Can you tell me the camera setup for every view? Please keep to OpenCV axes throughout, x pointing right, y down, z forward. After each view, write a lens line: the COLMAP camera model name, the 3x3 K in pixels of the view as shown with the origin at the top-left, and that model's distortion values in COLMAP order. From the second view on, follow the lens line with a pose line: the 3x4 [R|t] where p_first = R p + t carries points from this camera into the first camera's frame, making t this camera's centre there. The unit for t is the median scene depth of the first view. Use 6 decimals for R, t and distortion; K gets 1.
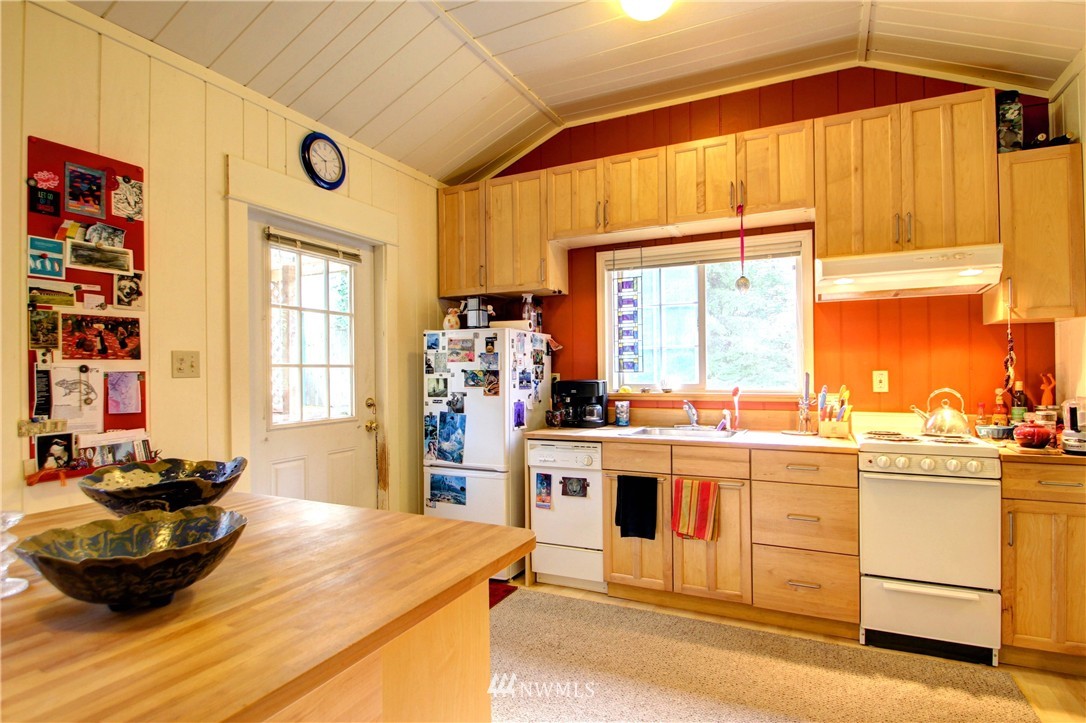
lens RADIAL K [[560.7, 0, 544.8], [0, 560.7, 362.9], [0, 0, 1]] dist [-0.006066, -0.001299]
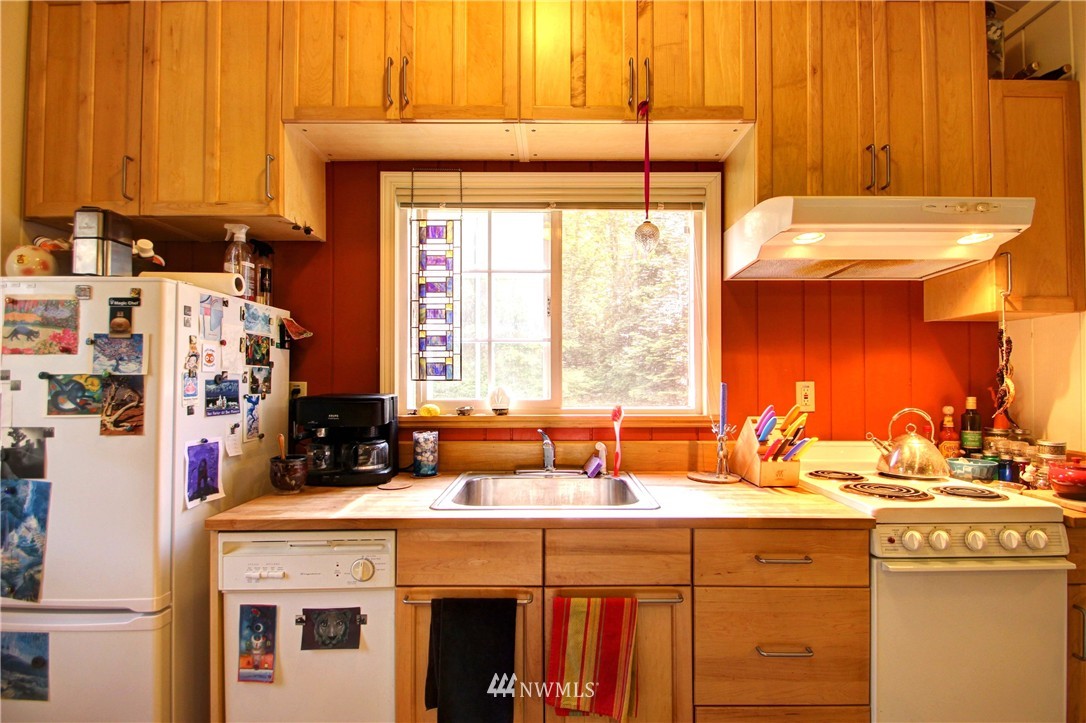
lens RADIAL K [[508.8, 0, 557.9], [0, 508.8, 371.6], [0, 0, 1]] dist [0.003658, -0.010973]
pose [[0.894358, 0.012971, 0.447164, 0.030577], [-0.015132, 0.999885, 0.001261, 0.005455], [-0.447096, -0.007895, 0.894451, 0.563496]]
